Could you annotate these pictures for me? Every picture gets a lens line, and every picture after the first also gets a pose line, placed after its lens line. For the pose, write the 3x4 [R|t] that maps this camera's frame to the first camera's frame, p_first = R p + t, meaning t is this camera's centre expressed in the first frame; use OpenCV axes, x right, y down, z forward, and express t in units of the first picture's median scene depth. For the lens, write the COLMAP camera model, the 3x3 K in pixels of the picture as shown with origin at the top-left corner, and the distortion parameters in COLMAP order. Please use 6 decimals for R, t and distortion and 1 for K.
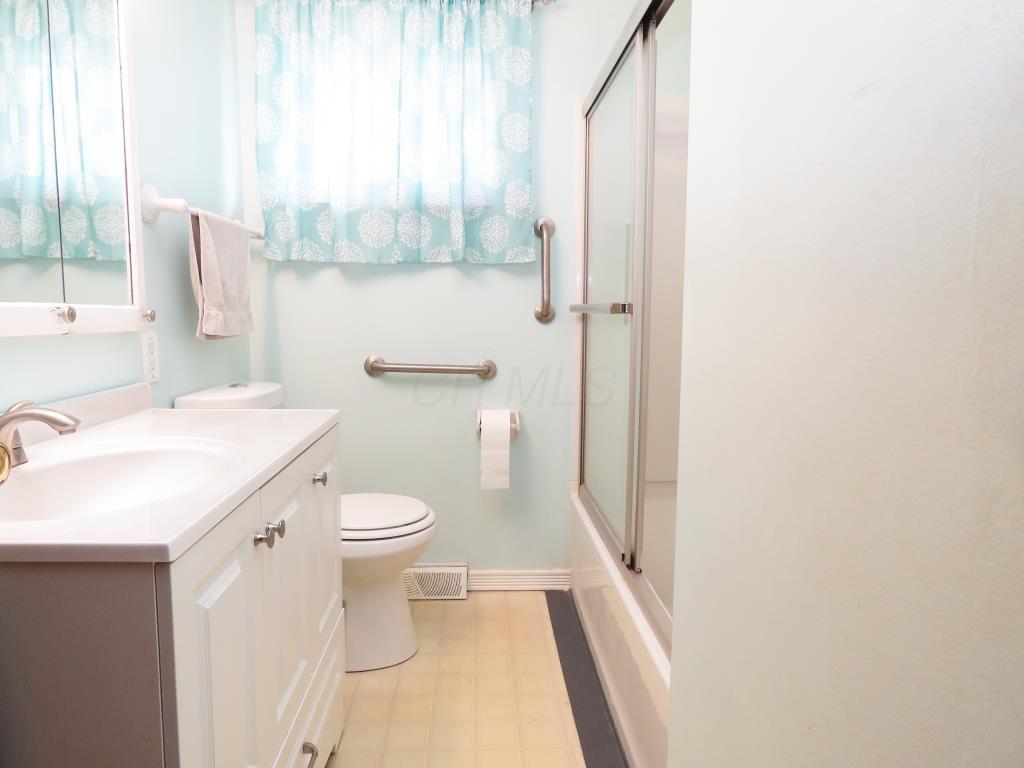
lens RADIAL K [[649.3, 0, 511.8], [0, 649.3, 382.1], [0, 0, 1]] dist [-0.000905, -0.011550]
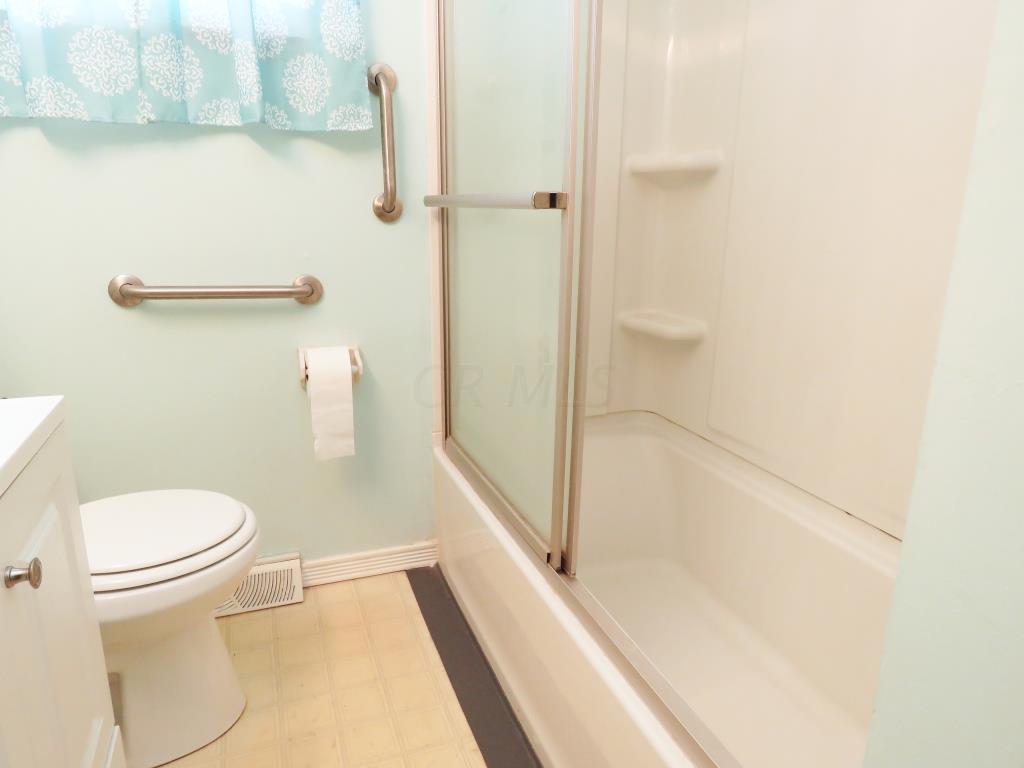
lens RADIAL K [[649.3, 0, 513.1], [0, 649.3, 384.4], [0, 0, 1]] dist [-0.000905, -0.011550]
pose [[0.948511, -0.075740, 0.307554, -0.053846], [0.025994, 0.986328, 0.162732, -0.028164], [-0.315675, -0.146359, 0.937512, 0.270157]]
